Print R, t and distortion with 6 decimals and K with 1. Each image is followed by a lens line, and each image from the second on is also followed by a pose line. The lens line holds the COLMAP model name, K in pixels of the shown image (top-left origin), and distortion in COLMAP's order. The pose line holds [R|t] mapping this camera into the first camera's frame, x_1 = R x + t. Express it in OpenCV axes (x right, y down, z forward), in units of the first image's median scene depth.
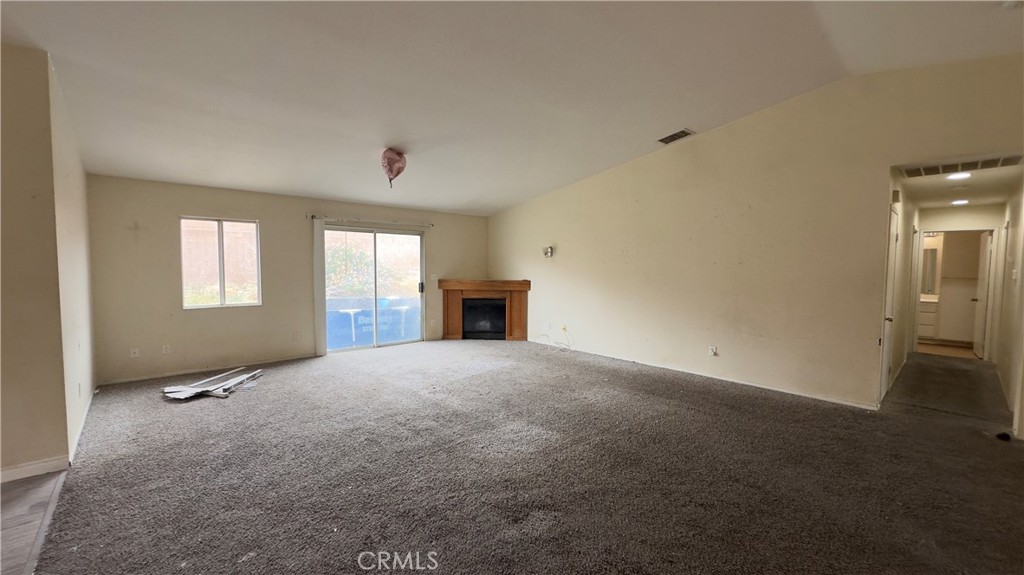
lens RADIAL K [[409.3, 0, 514.6], [0, 409.3, 284.3], [0, 0, 1]] dist [-0.003097, 0.000410]
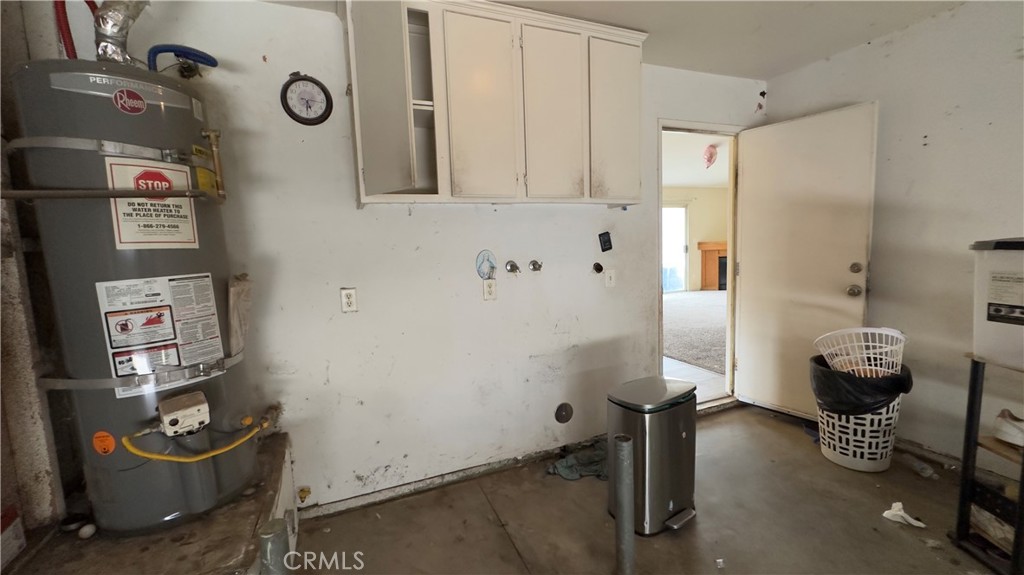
lens RADIAL K [[409.3, 0, 511.8], [0, 409.3, 287.1], [0, 0, 1]] dist [-0.003097, 0.000410]
pose [[0.946213, -0.011850, -0.323329, -0.321918], [0.033445, 0.997558, 0.061316, 0.029172], [0.321812, -0.068831, 0.944298, -0.364932]]
